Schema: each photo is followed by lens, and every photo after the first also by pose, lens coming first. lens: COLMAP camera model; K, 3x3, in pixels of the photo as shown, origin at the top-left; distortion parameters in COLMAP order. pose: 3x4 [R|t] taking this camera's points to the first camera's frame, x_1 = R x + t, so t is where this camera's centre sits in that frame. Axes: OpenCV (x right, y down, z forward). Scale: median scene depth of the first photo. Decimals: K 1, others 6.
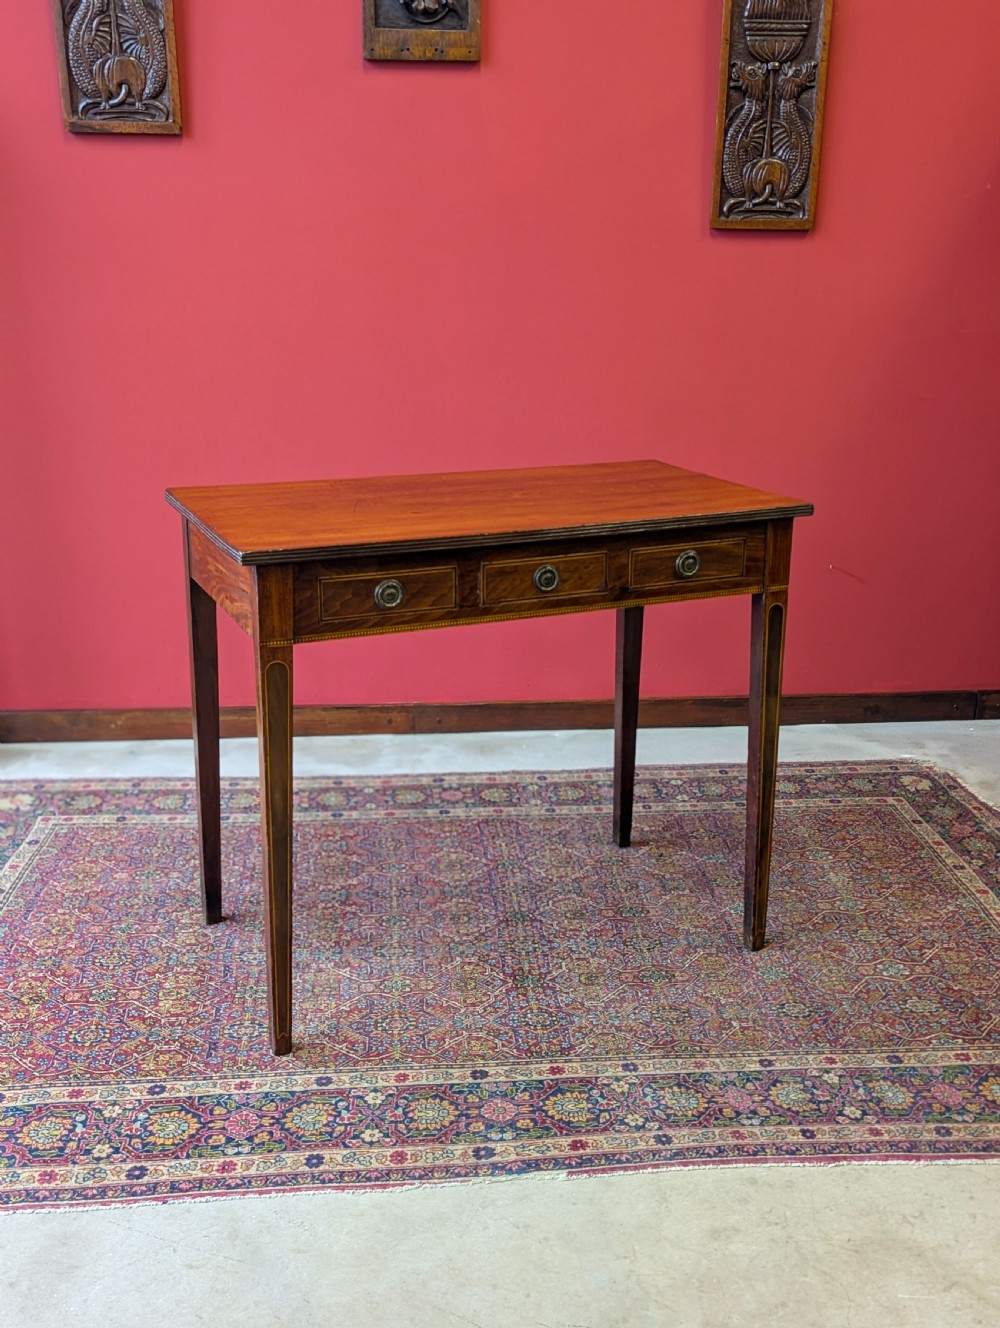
lens RADIAL K [[1388.4, 0, 500.0], [0, 1388.4, 664.0], [0, 0, 1]] dist [0.052544, 0.009827]
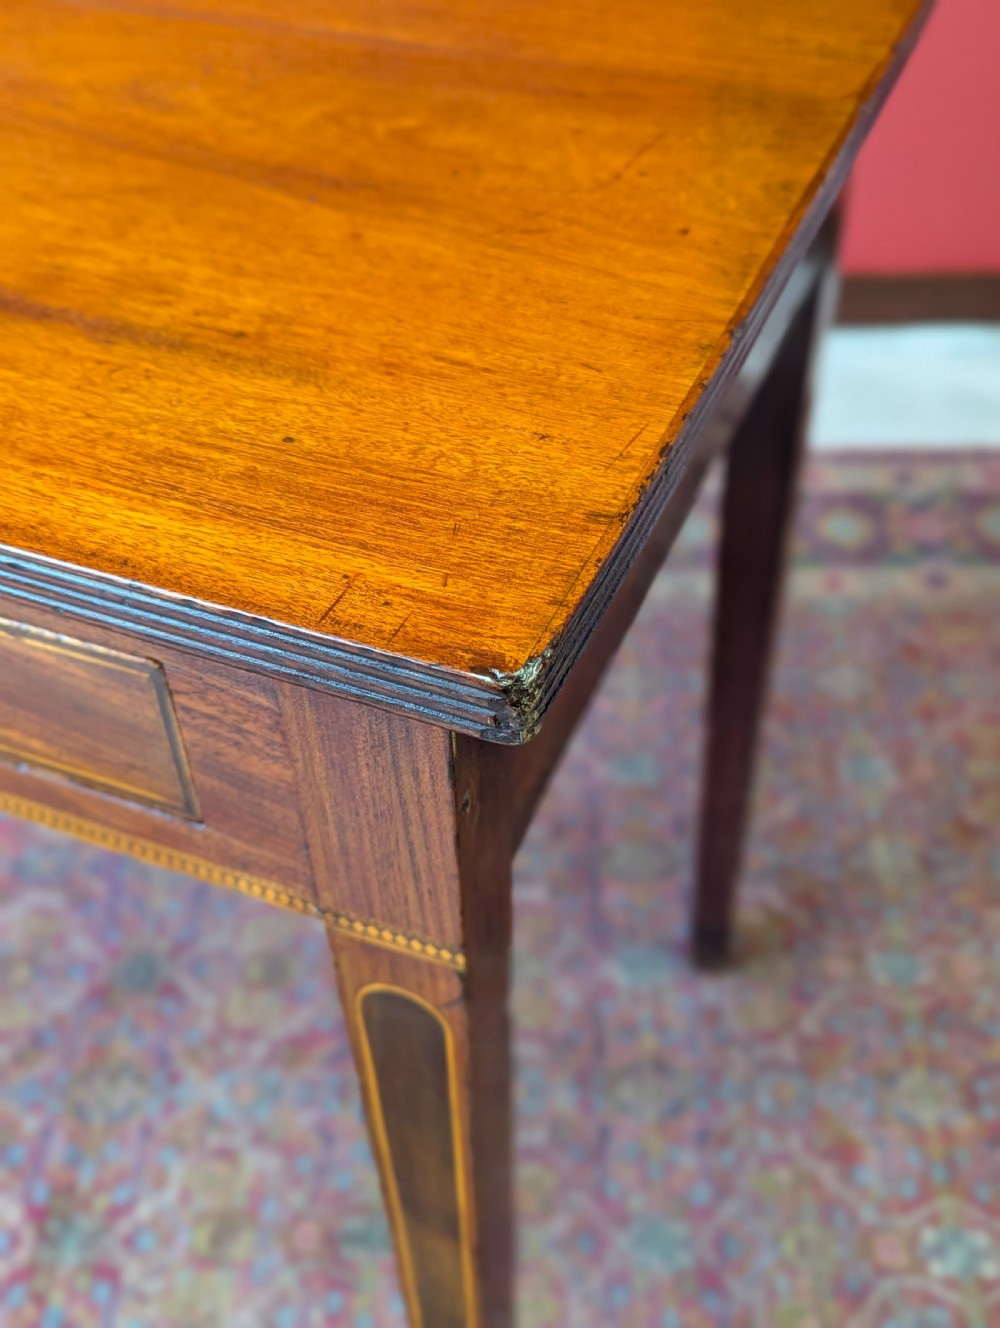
lens RADIAL K [[1445.9, 0, 492.2], [0, 1445.9, 664.1], [0, 0, 1]] dist [0.066517, -0.141783]
pose [[0.994275, 0.047777, -0.095578, 0.196745], [-0.001191, 0.899373, 0.437180, -0.134454], [0.106848, -0.434563, 0.894281, 0.748791]]
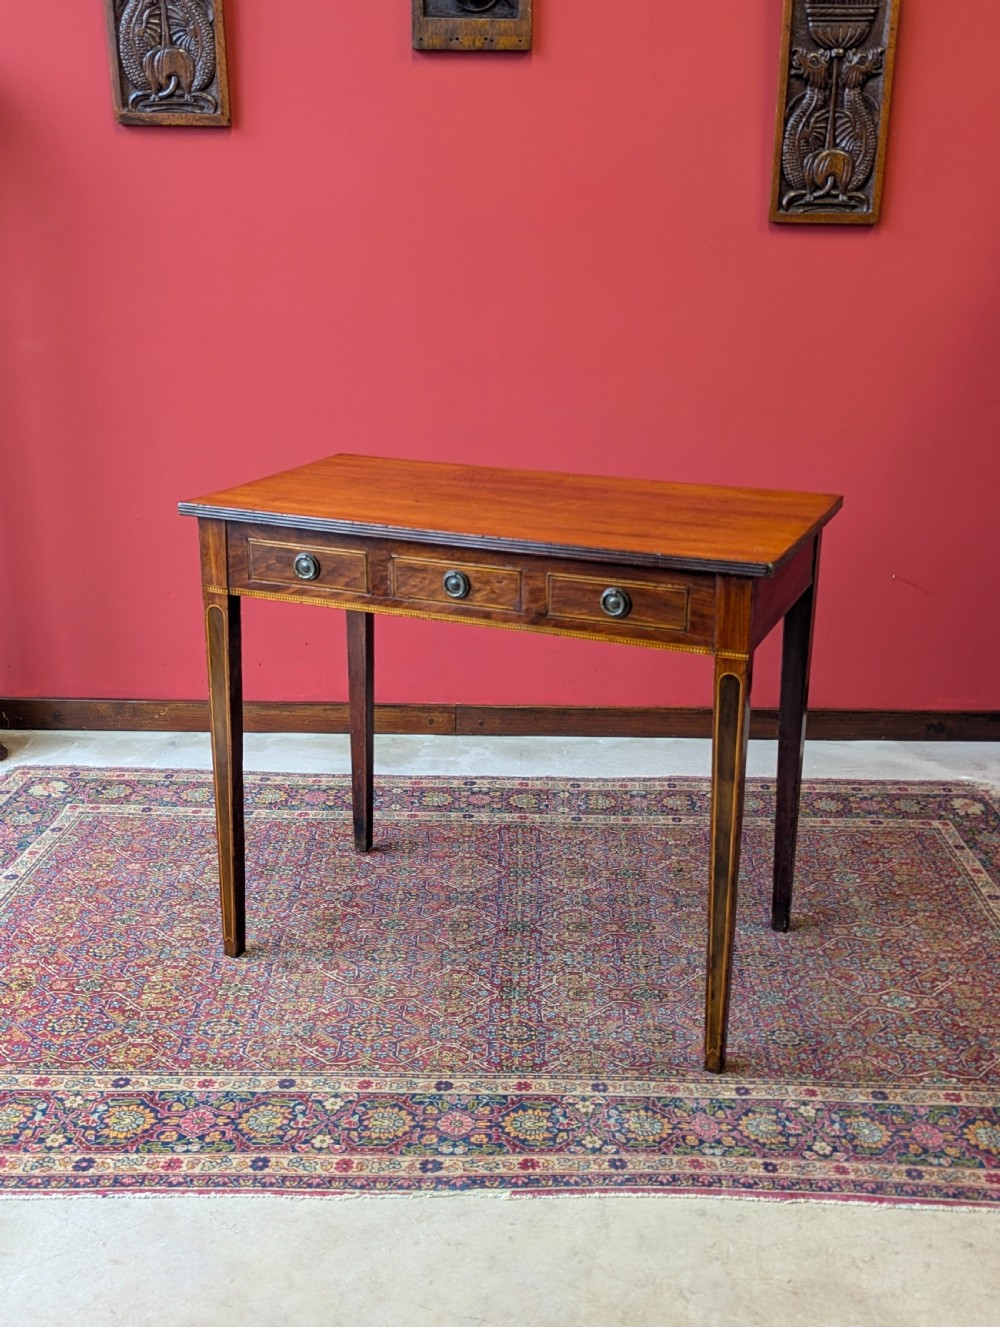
lens RADIAL K [[1417.8, 0, 512.9], [0, 1417.8, 665.7], [0, 0, 1]] dist [0.060696, -0.001697]
pose [[0.995445, 0.032162, -0.089746, 0.109391], [-0.031977, 0.999482, 0.003501, -0.006091], [0.089812, -0.000615, 0.995959, 0.005022]]
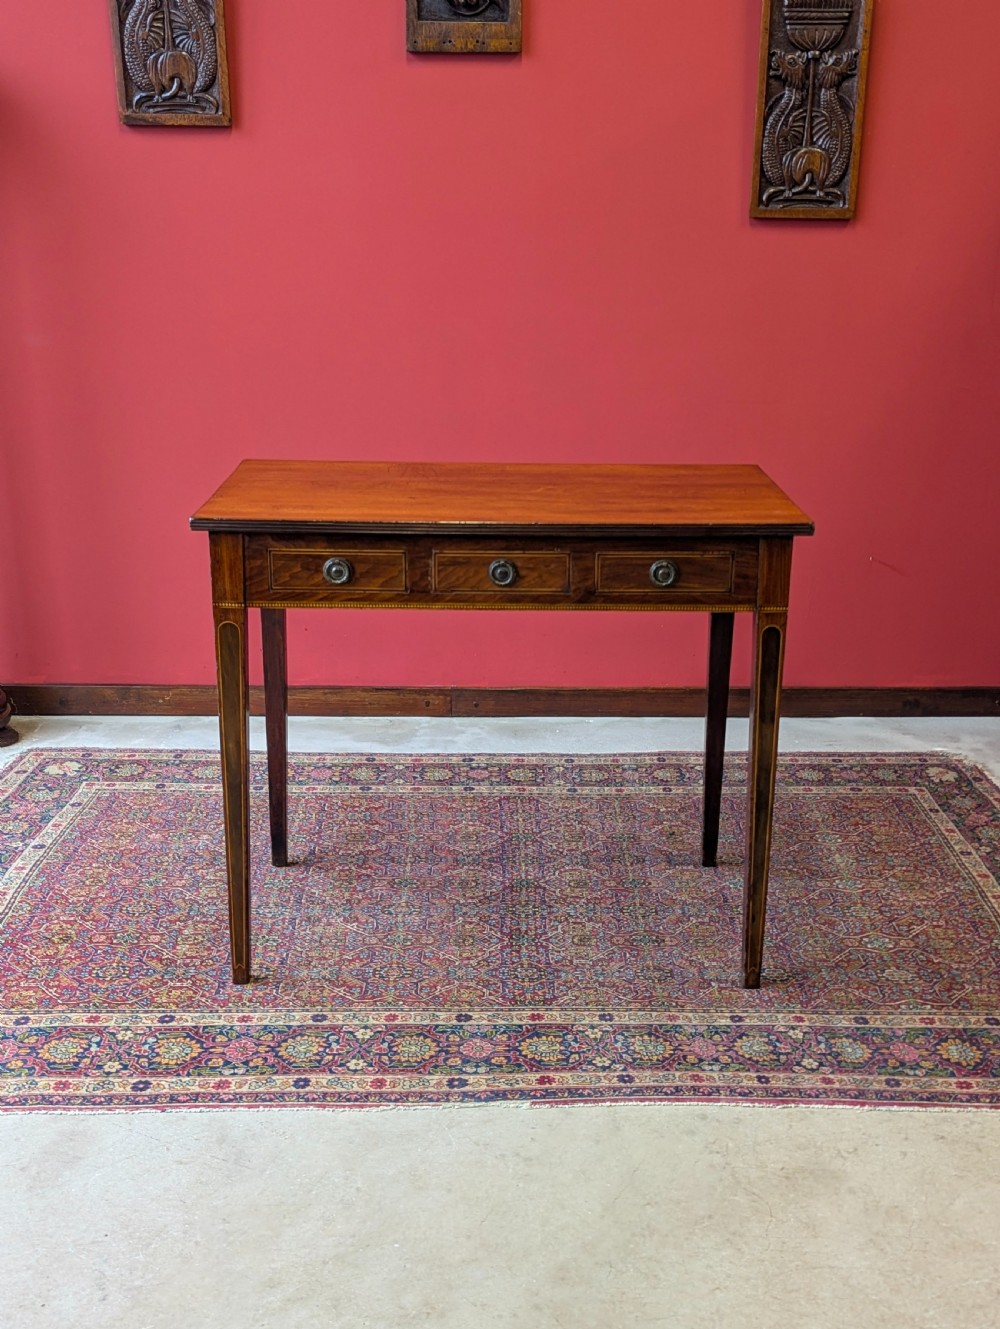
lens RADIAL K [[1466.9, 0, 509.2], [0, 1466.9, 697.0], [0, 0, 1]] dist [0.073089, -0.045348]
pose [[0.997391, 0.023065, -0.068399, 0.087874], [-0.021904, 0.999604, 0.017685, 0.026127], [0.068780, -0.016141, 0.997501, -0.115922]]
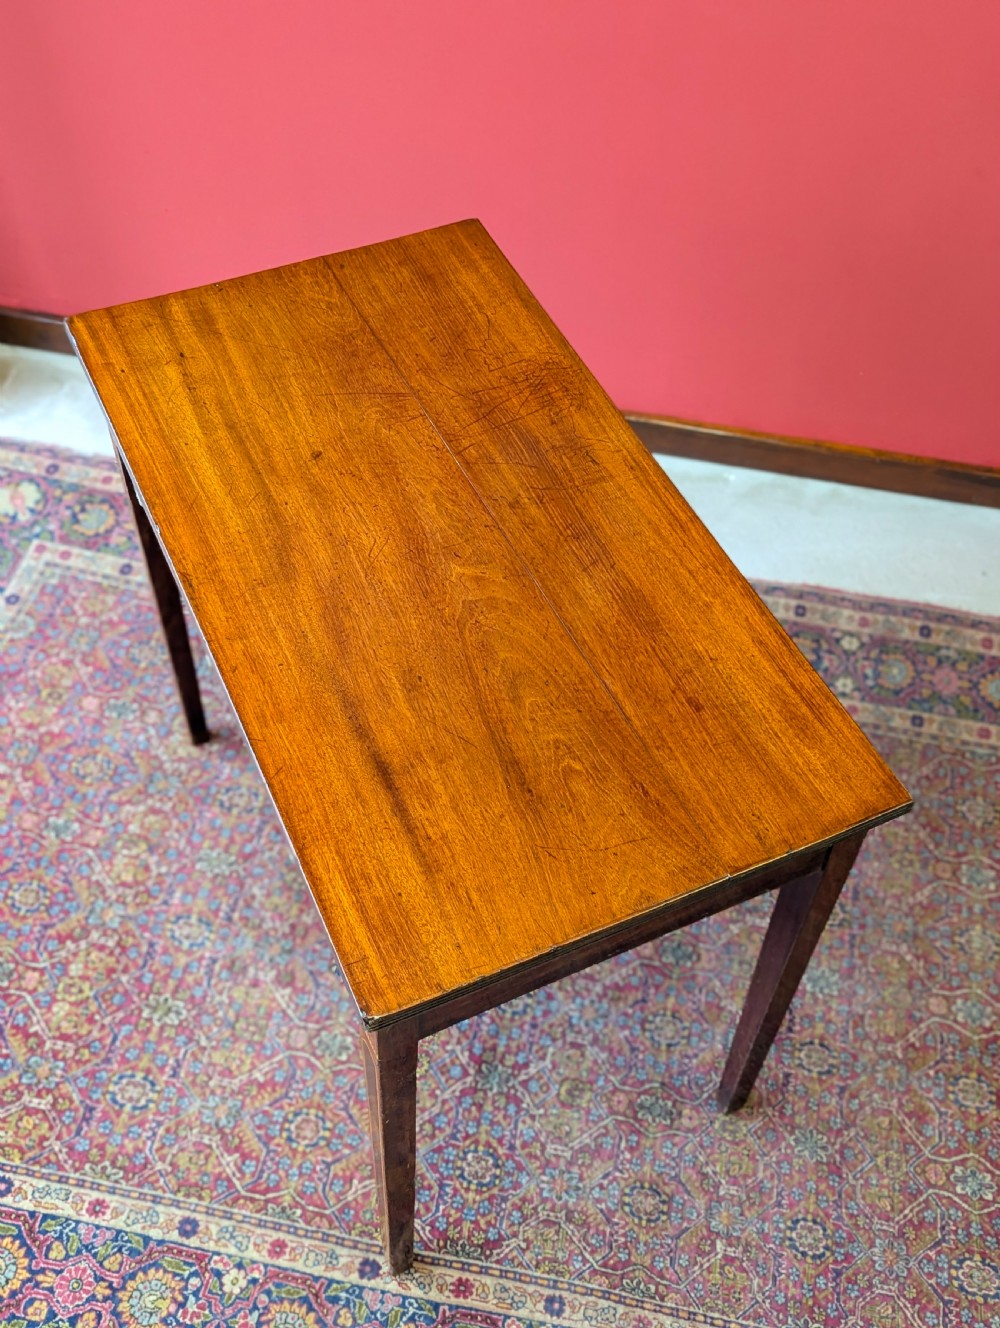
lens RADIAL K [[1404.9, 0, 500.0], [0, 1404.9, 664.0], [0, 0, 1]] dist [0.023840, 0.044648]
pose [[0.959905, 0.235629, -0.151857, 0.096690], [-0.109756, 0.814382, 0.569856, -0.454224], [0.257944, -0.530341, 0.807591, 0.517437]]
